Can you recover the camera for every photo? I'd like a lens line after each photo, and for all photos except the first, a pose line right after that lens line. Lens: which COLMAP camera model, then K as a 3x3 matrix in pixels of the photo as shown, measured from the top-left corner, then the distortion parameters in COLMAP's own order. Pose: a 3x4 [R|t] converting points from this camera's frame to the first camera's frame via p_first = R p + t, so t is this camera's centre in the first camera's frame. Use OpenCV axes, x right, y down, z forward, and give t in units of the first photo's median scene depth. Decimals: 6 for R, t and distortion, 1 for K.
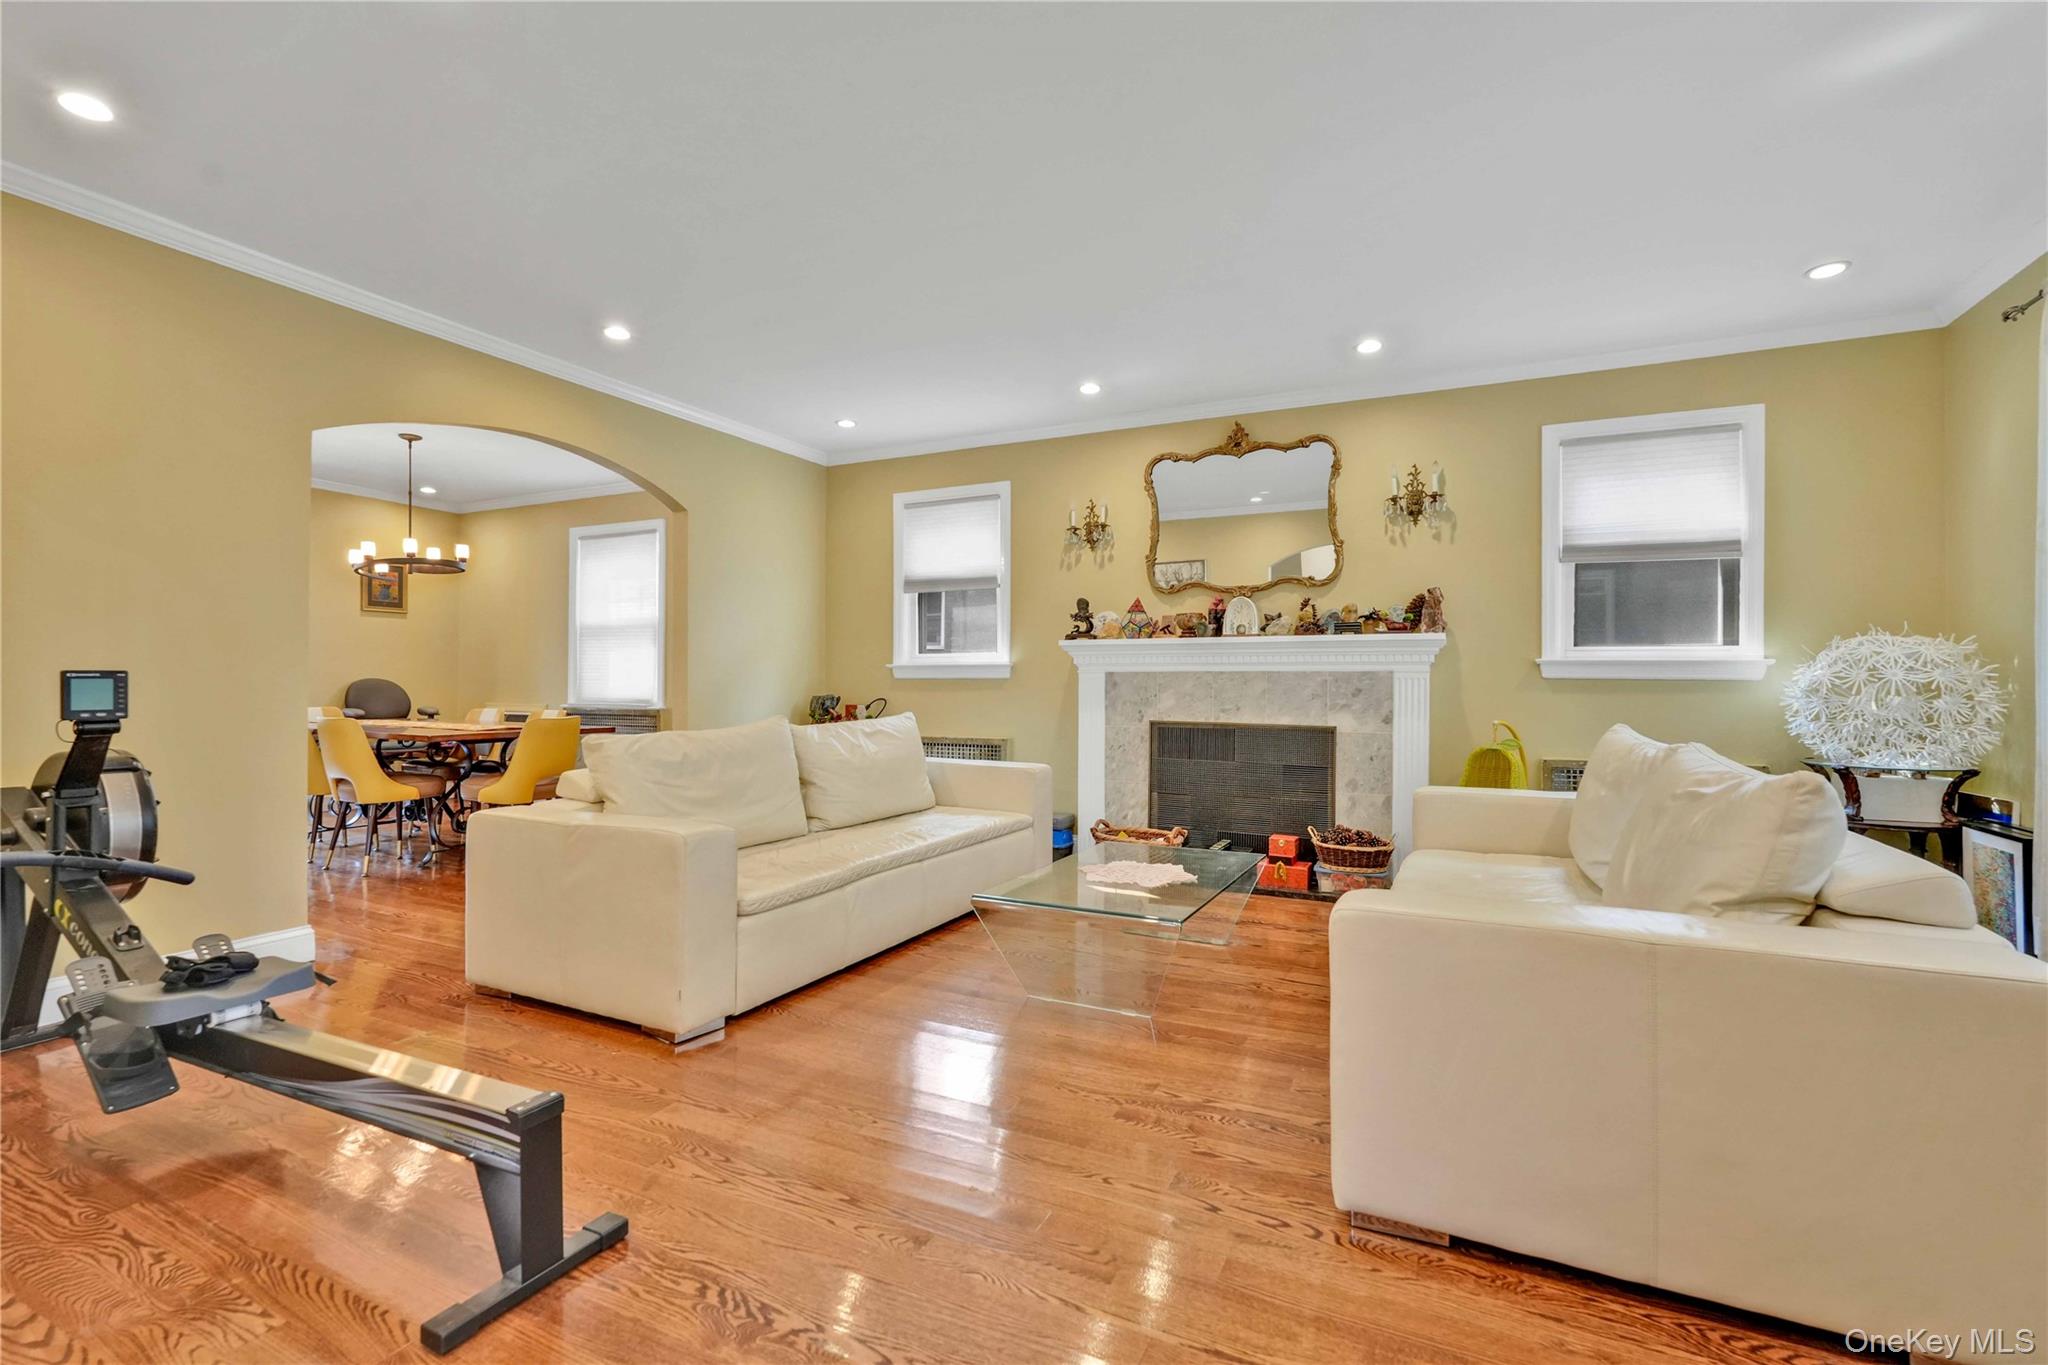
lens RADIAL K [[892.7, 0, 1024.0], [0, 892.7, 682.5], [0, 0, 1]] dist [-0.000251, 0.000028]
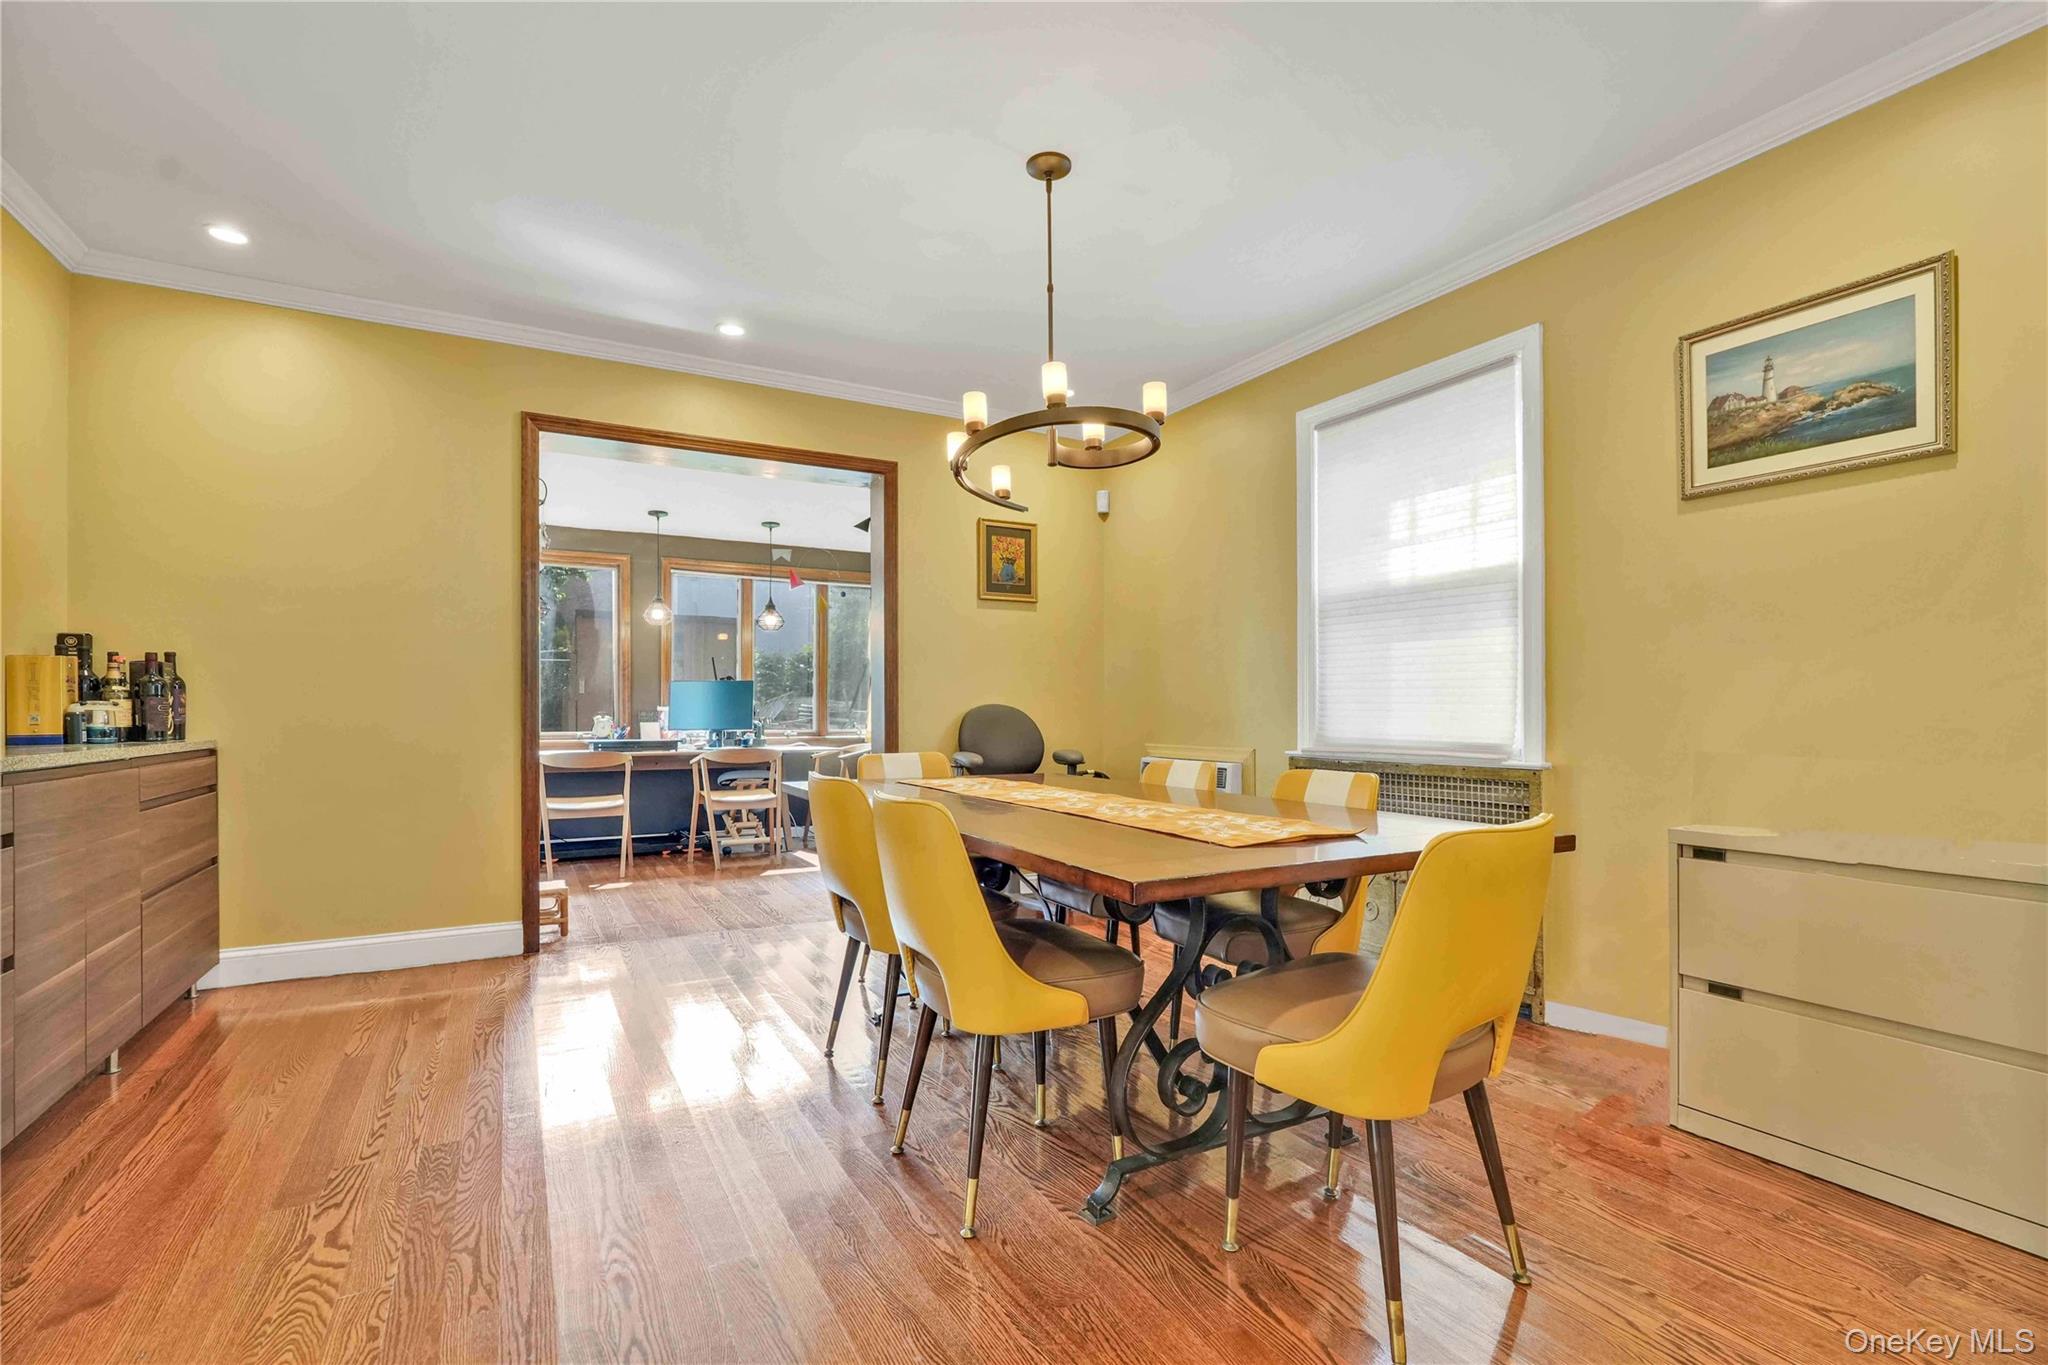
lens RADIAL K [[919.1, 0, 1019.9], [0, 919.1, 711.4], [0, 0, 1]] dist [-0.001735, -0.000066]
pose [[0.822669, -0.005840, -0.568491, -0.358050], [0.000496, 0.999954, -0.009553, 0.007162], [0.568521, 0.007577, 0.822634, 0.495704]]
